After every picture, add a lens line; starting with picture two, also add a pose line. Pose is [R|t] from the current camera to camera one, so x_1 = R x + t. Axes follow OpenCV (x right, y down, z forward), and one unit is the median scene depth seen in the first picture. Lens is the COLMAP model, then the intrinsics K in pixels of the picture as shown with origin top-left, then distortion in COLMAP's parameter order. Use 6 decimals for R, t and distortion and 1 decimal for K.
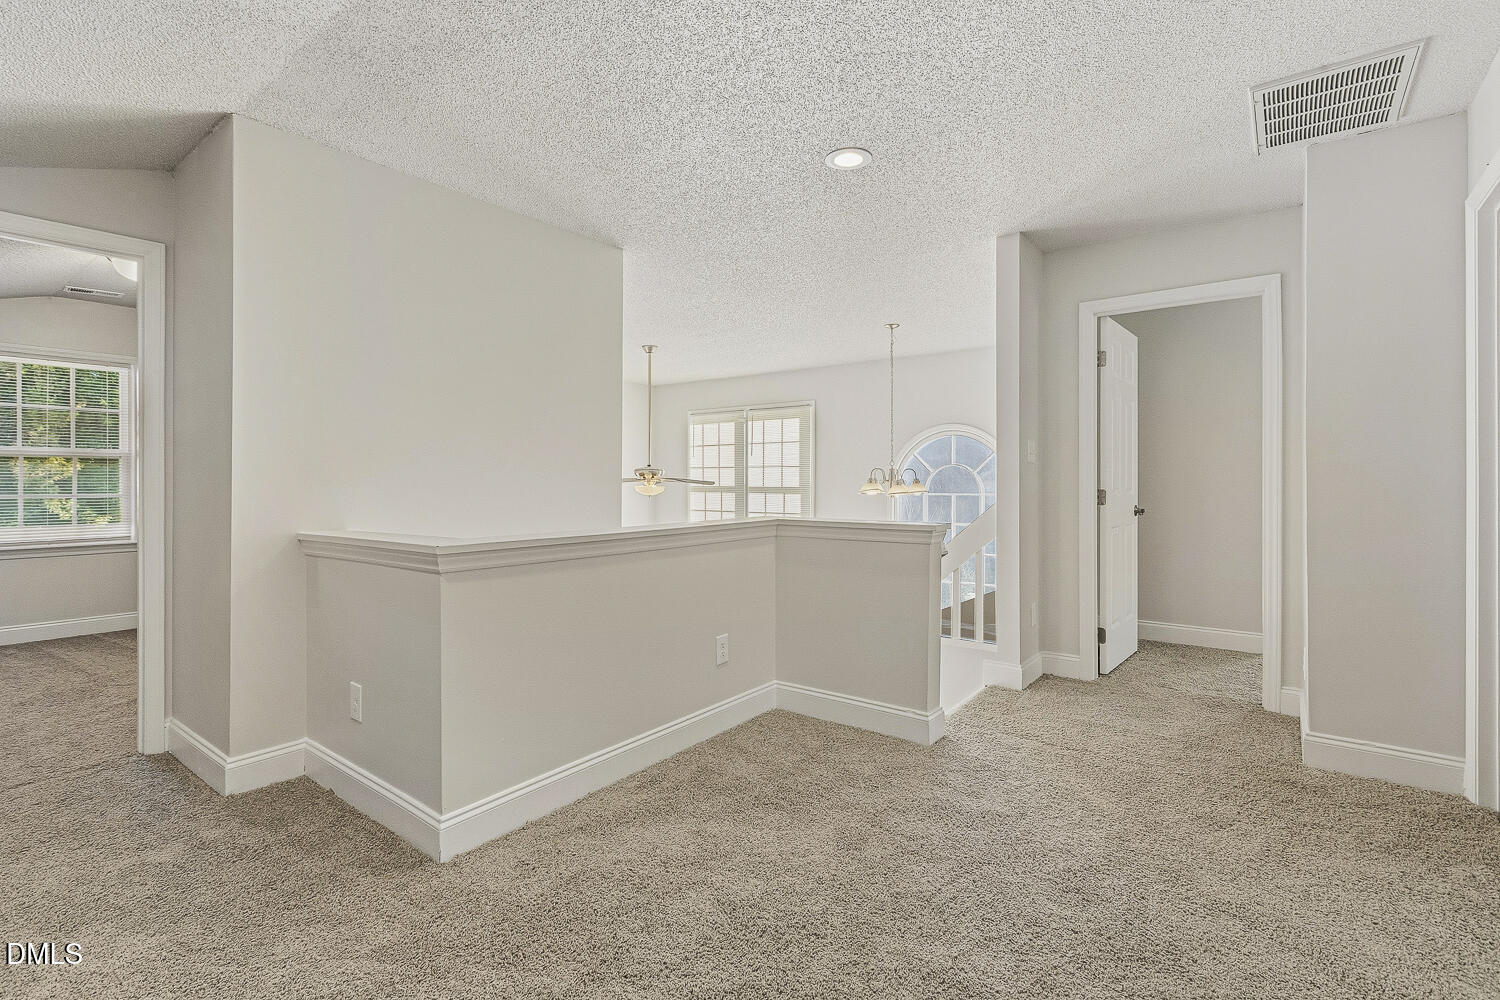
lens RADIAL K [[673.6, 0, 746.4], [0, 673.6, 492.6], [0, 0, 1]] dist [-0.003703, -0.000902]
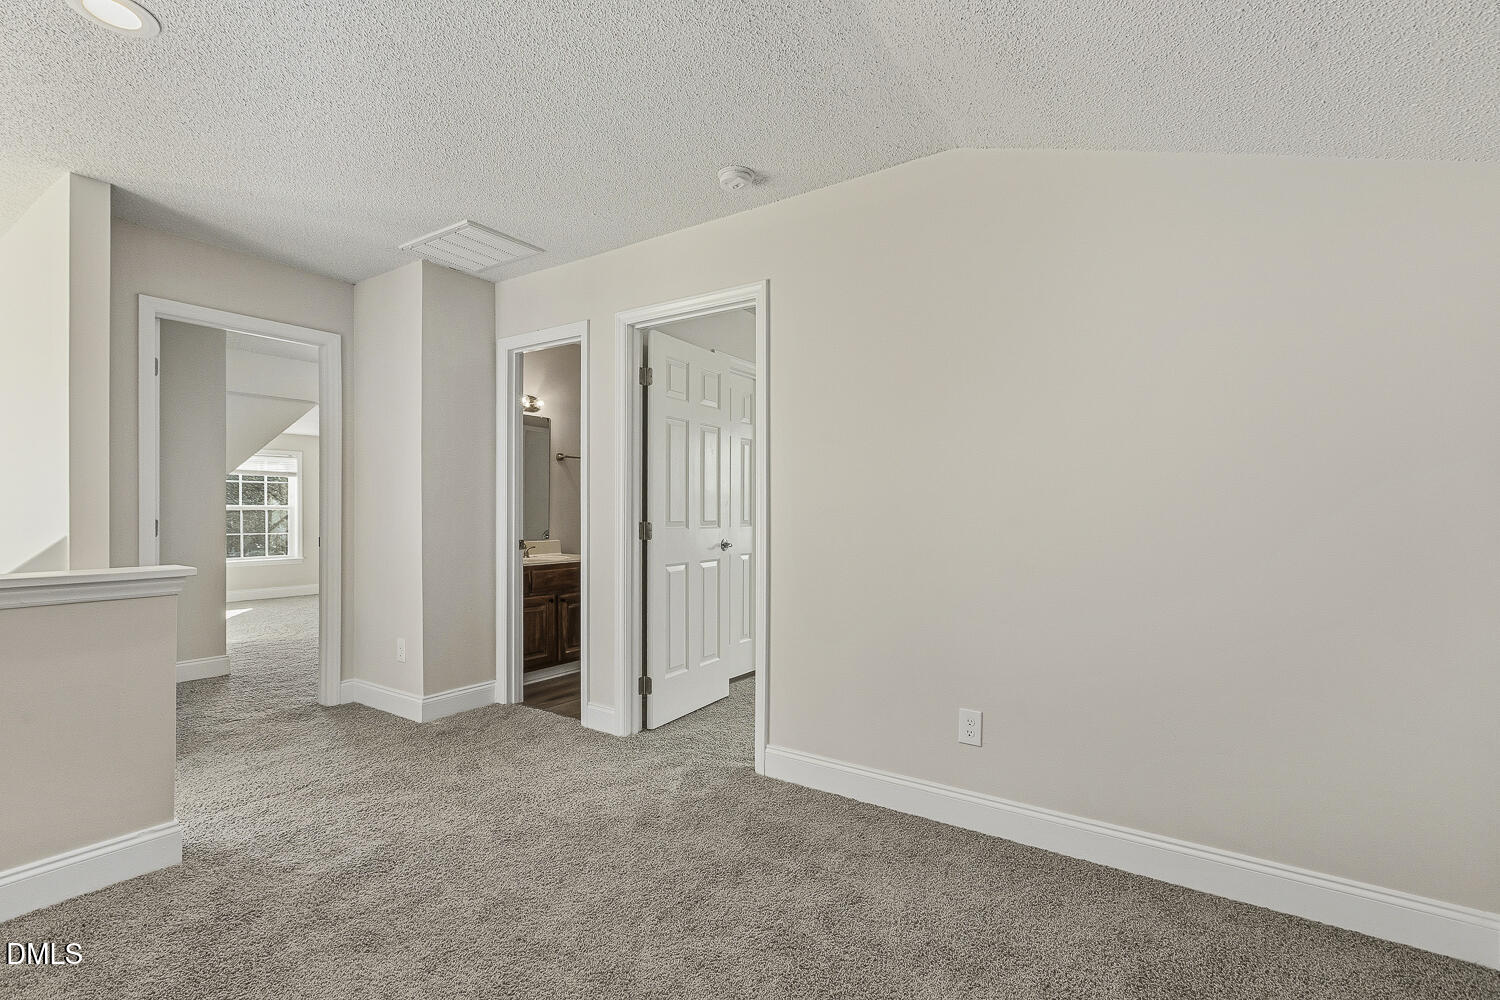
lens RADIAL K [[673.6, 0, 745.3], [0, 673.6, 503.0], [0, 0, 1]] dist [-0.003703, -0.000902]
pose [[-0.058153, 0.009219, 0.998265, -0.599967], [0.010512, 0.999908, -0.008622, -0.013321], [-0.998252, 0.009993, -0.058245, 0.480578]]
